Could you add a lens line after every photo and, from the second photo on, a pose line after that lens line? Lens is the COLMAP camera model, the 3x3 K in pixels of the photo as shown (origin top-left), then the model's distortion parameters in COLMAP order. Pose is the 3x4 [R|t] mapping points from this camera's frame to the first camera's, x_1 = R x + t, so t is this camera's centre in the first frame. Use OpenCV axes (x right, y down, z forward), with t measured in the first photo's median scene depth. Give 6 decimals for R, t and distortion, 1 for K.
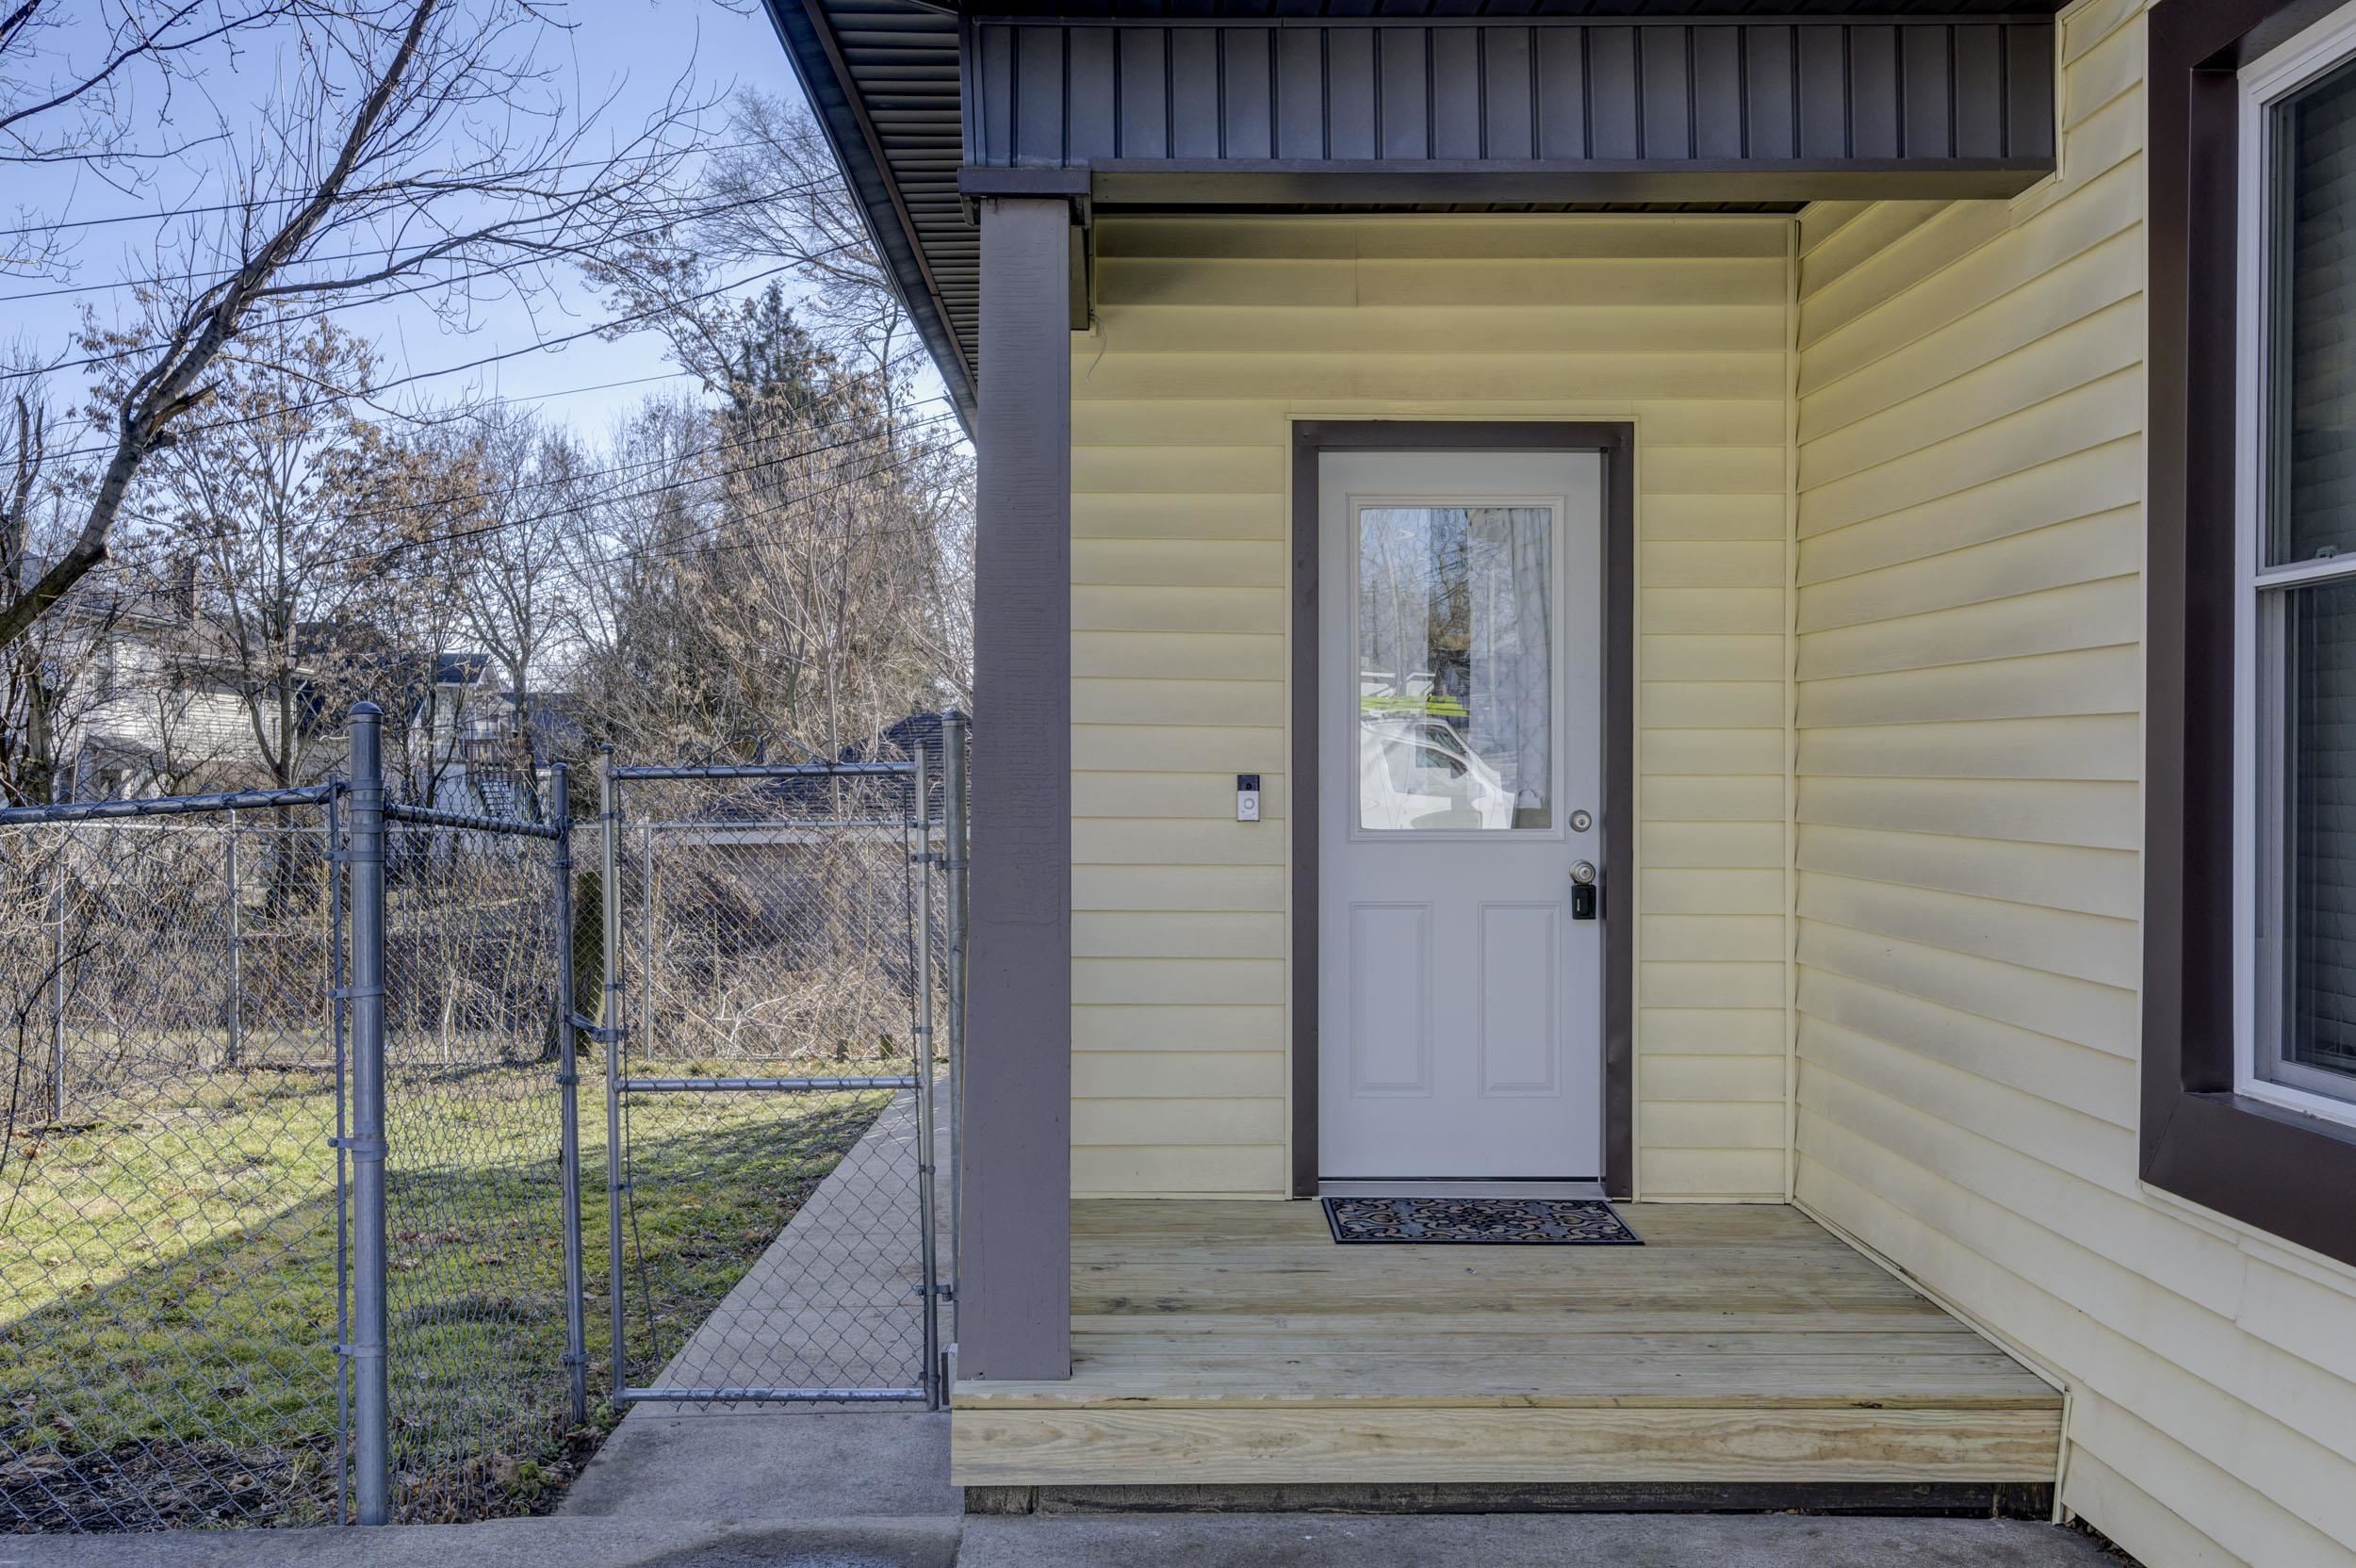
lens RADIAL K [[2137.0, 0, 1174.3], [0, 2137.0, 774.9], [0, 0, 1]] dist [0.020792, 0.000000]
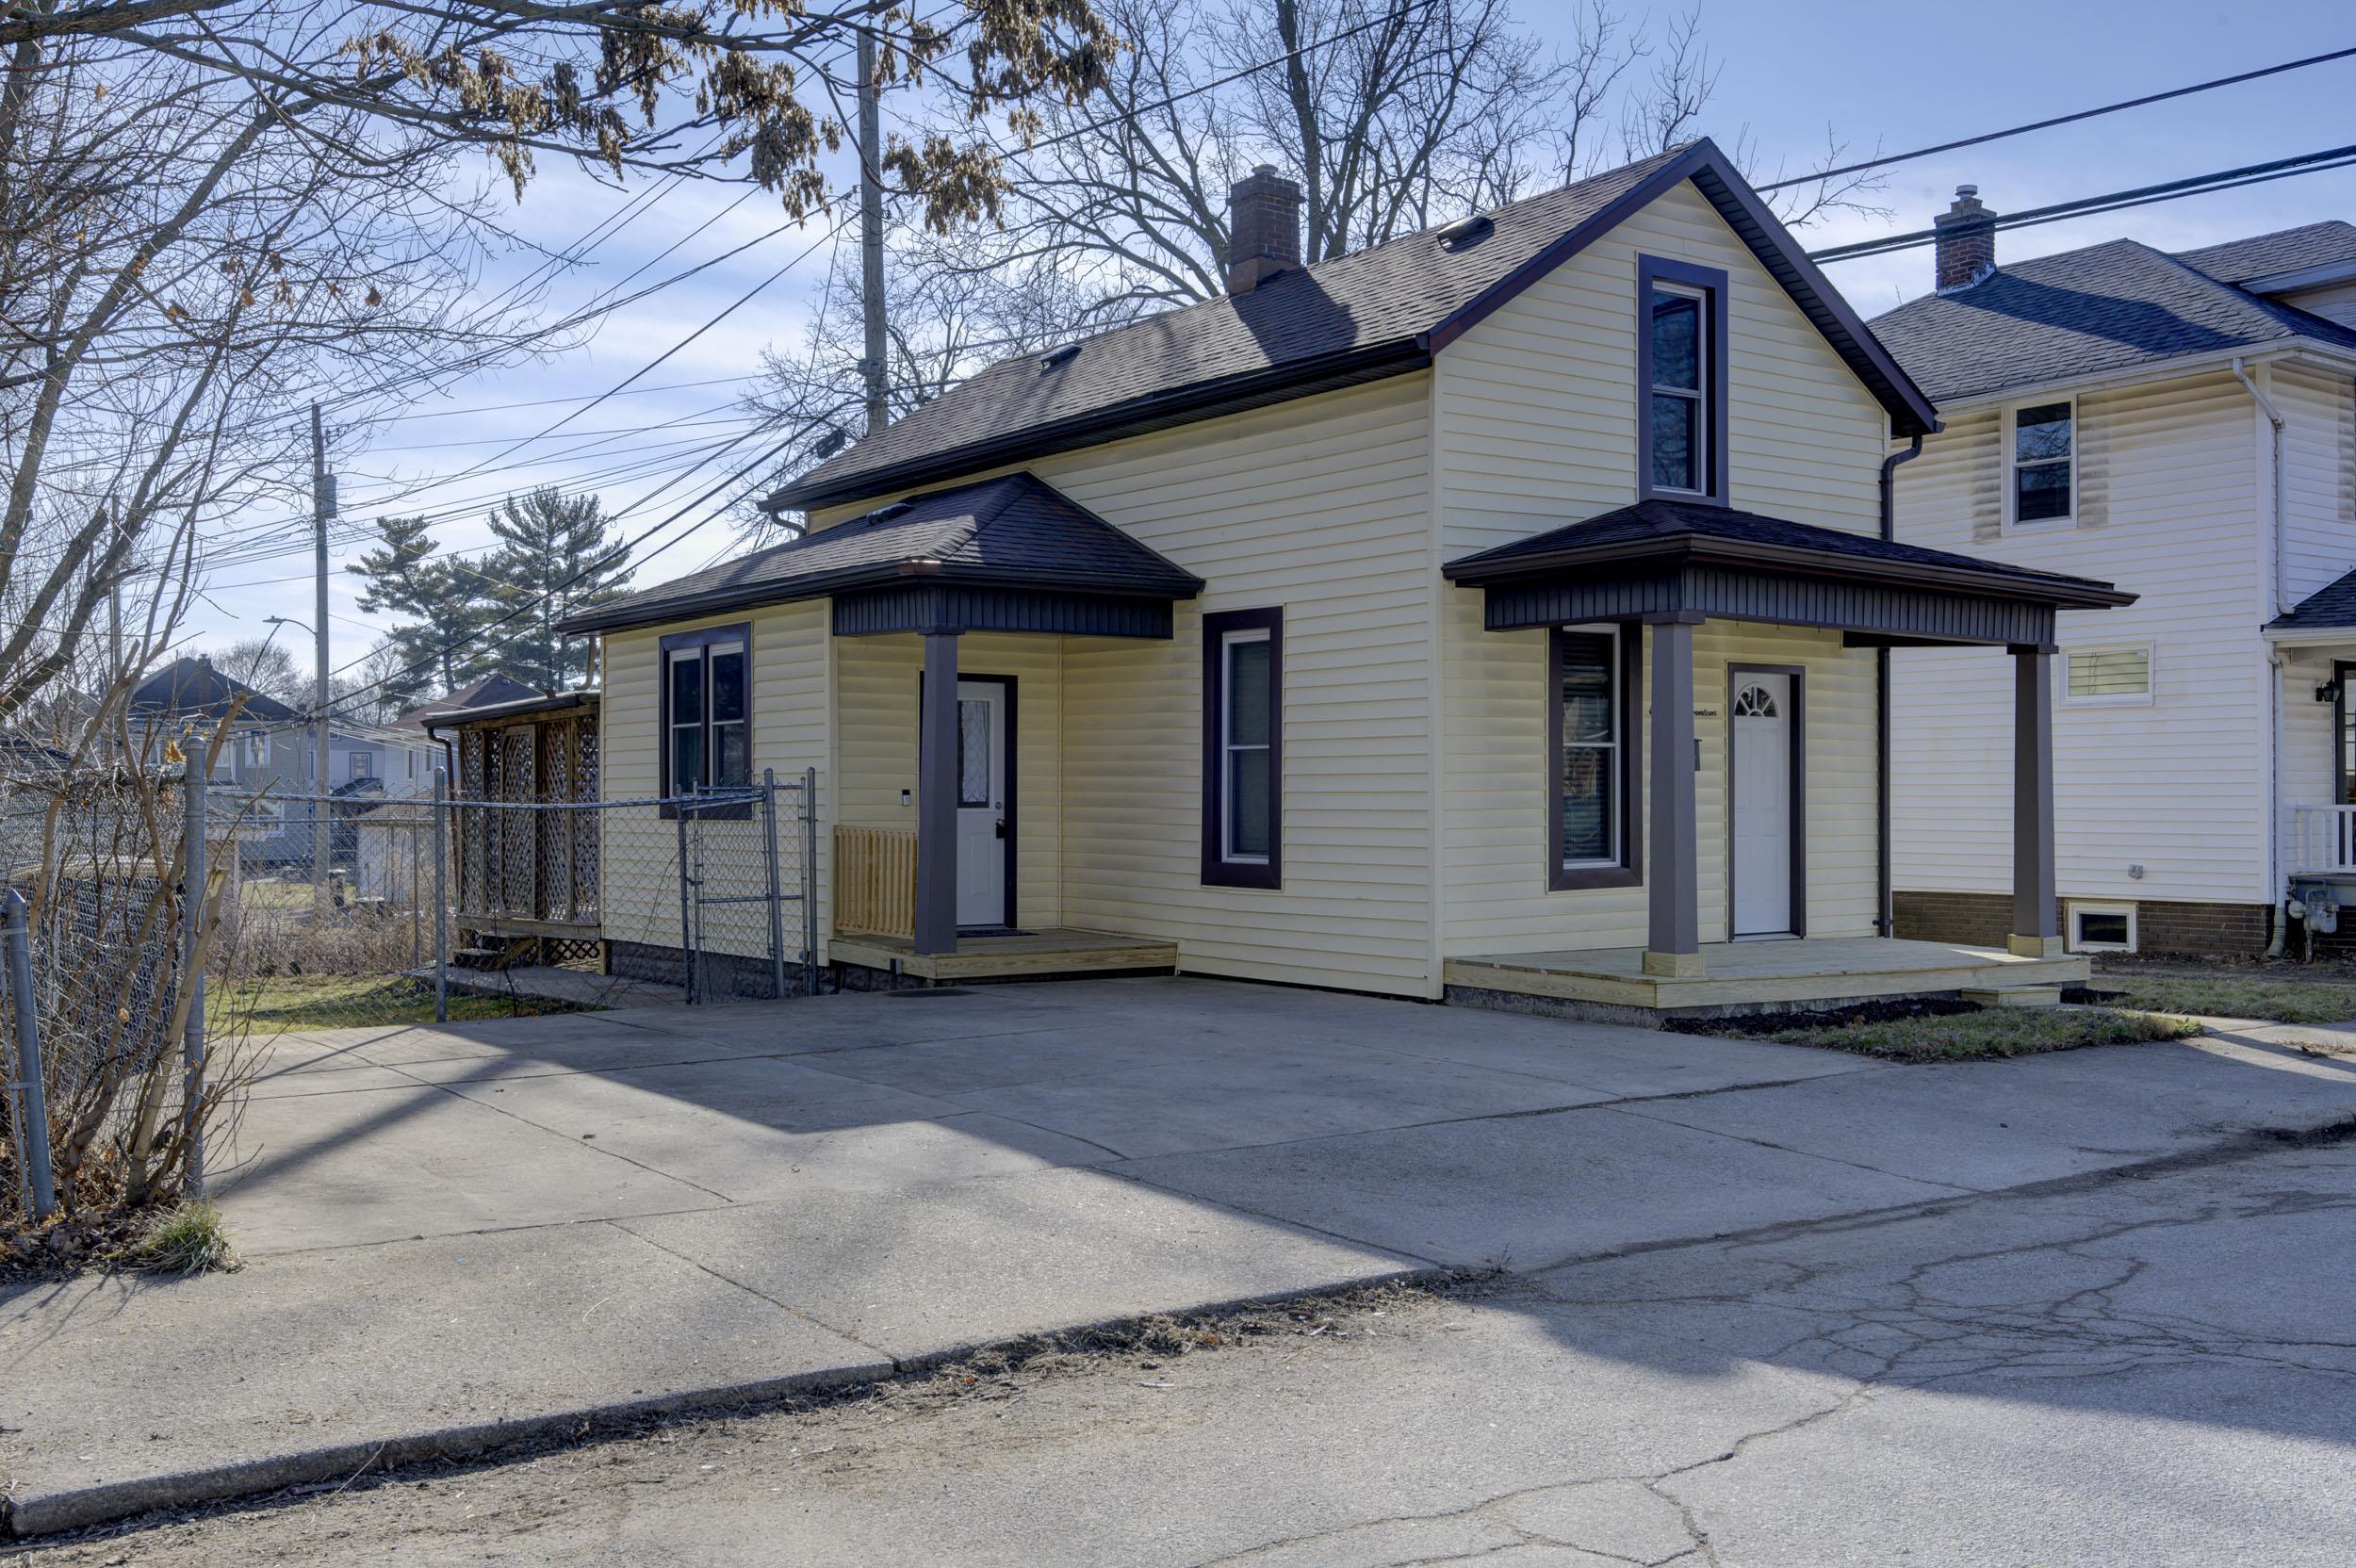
lens RADIAL K [[2137.0, 0, 1171.3], [0, 2137.0, 803.0], [0, 0, 1]] dist [0.020792, 0.000000]
pose [[0.821073, -0.001548, 0.570821, -0.270375], [-0.001629, 0.999986, 0.005055, 0.000484], [-0.570821, -0.005080, 0.821059, -0.328085]]
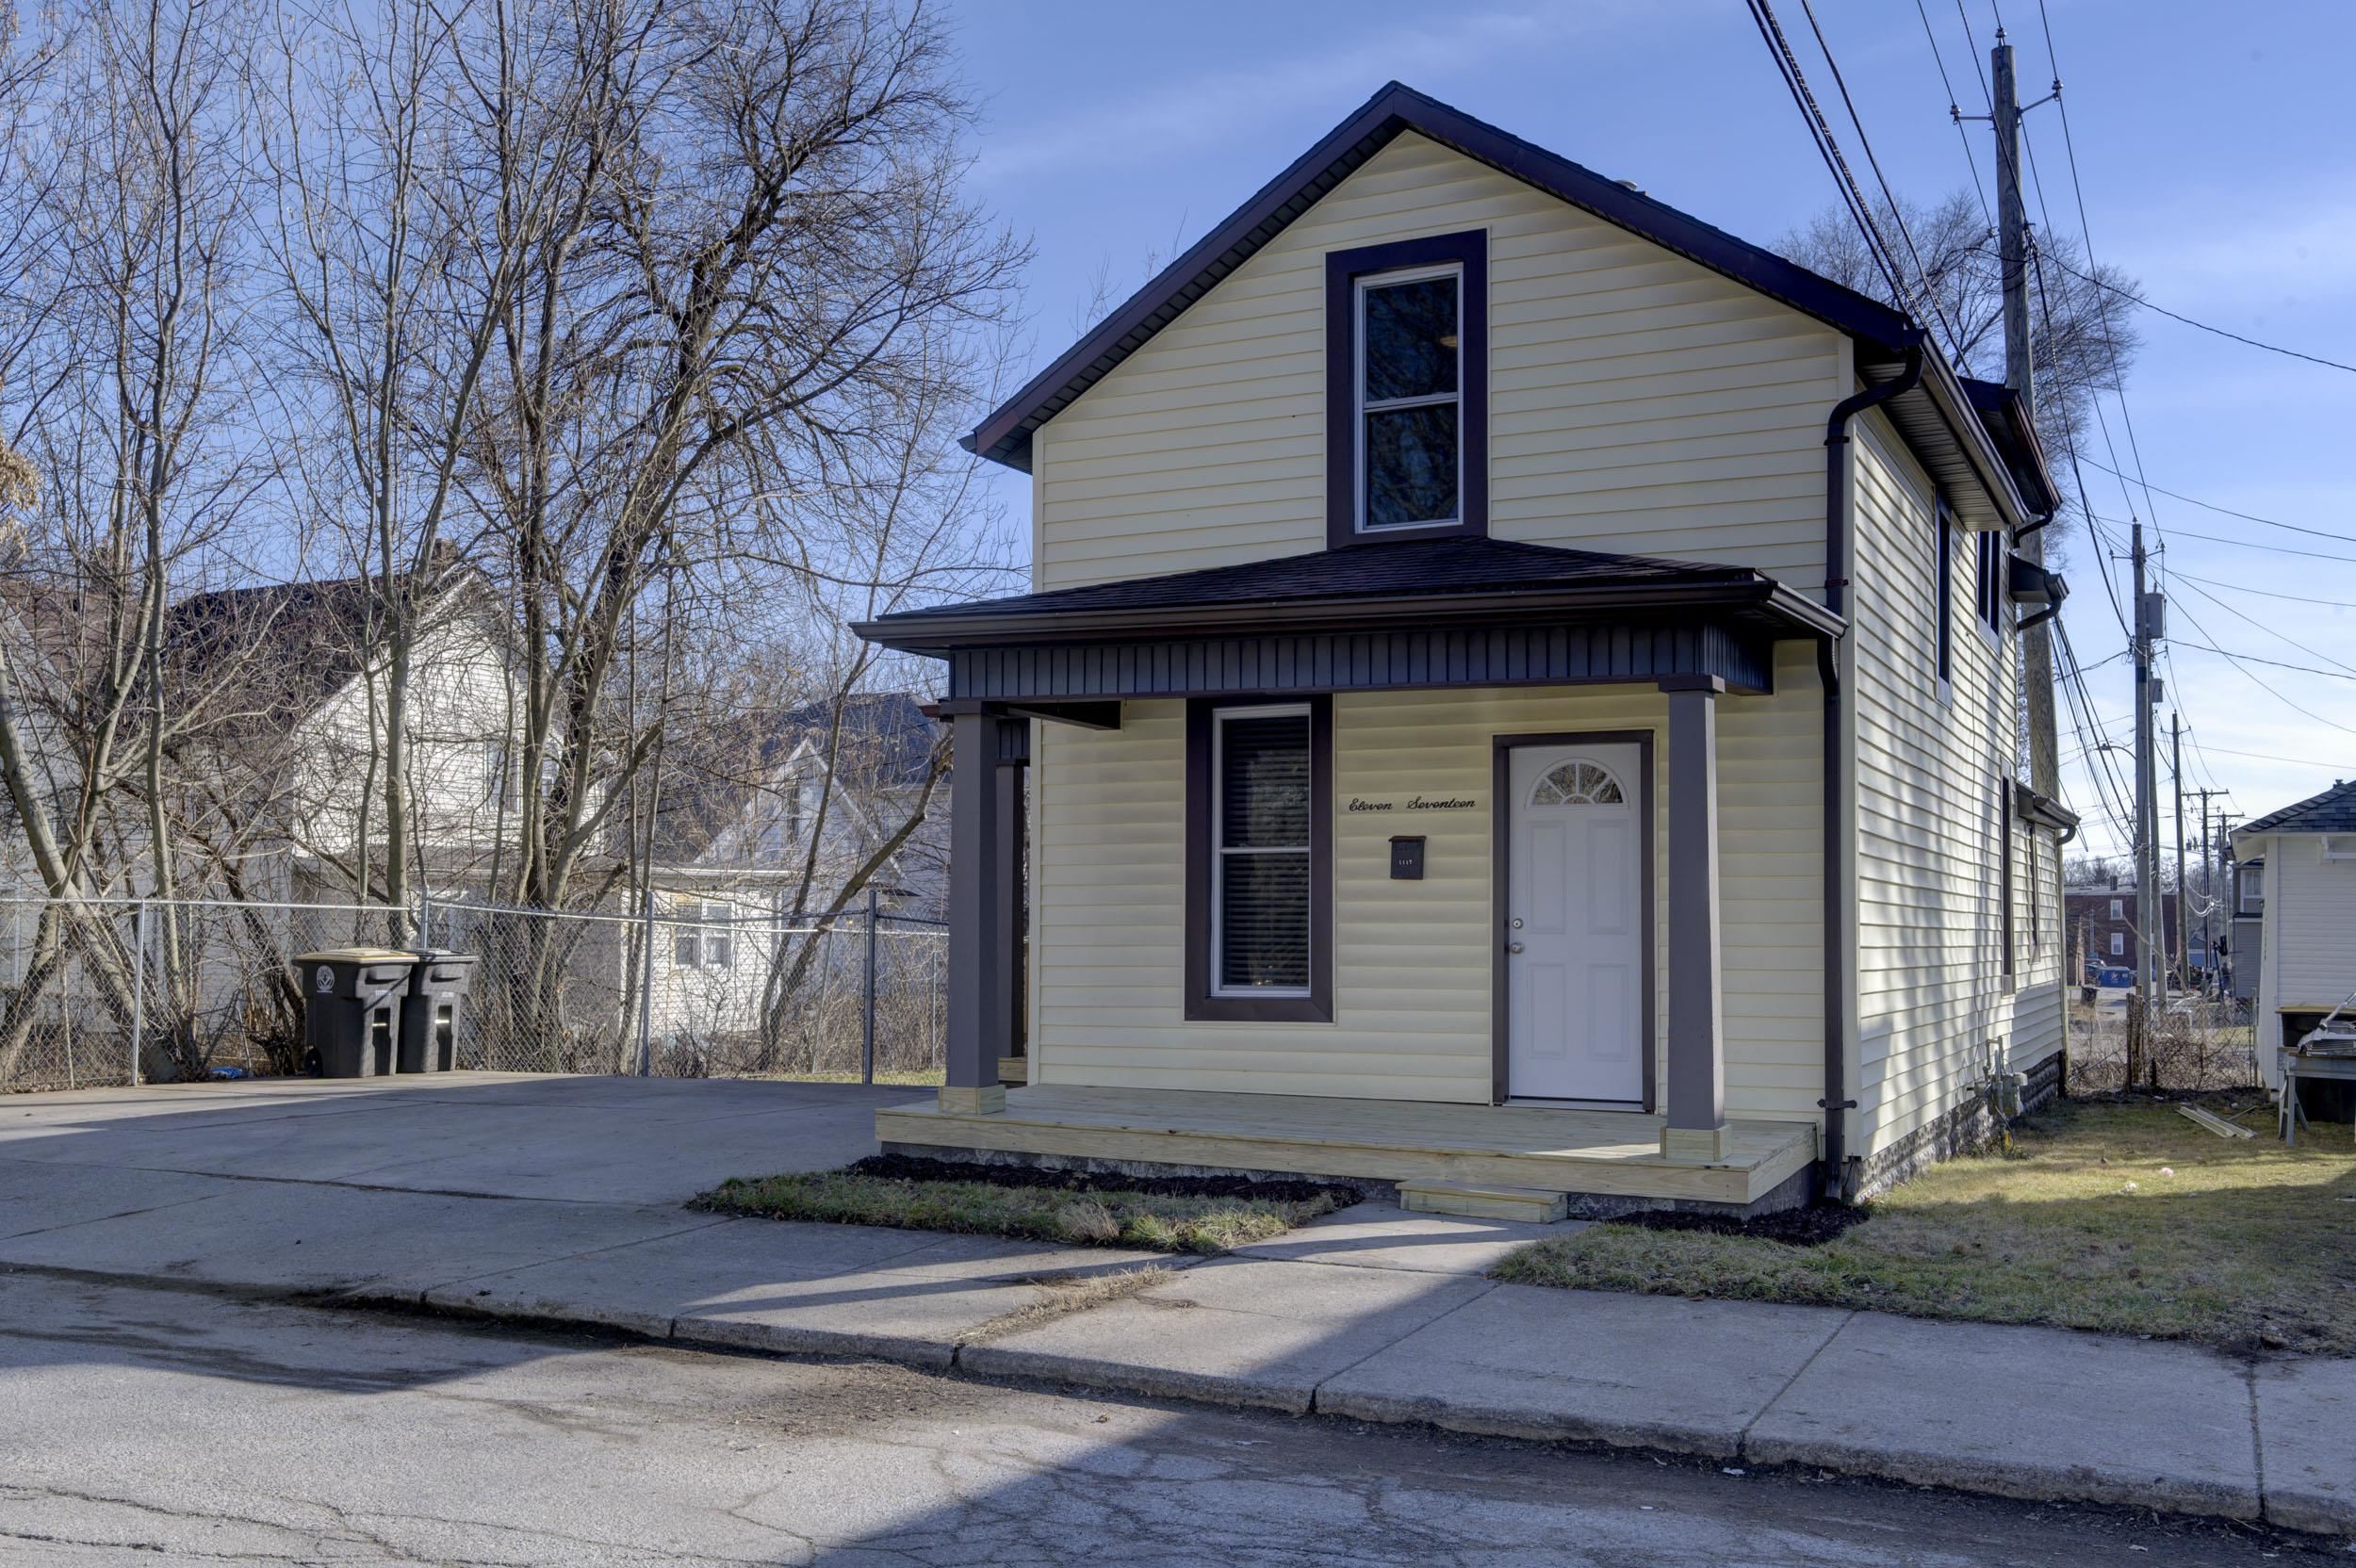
lens RADIAL K [[2137.0, 0, 1166.2], [0, 2137.0, 852.8], [0, 0, 1]] dist [0.020792, 0.000000]
pose [[0.888074, -0.011069, -0.459567, 0.301032], [-0.003167, 0.999539, -0.030193, 0.002587], [0.459689, 0.028269, 0.887630, -0.357906]]
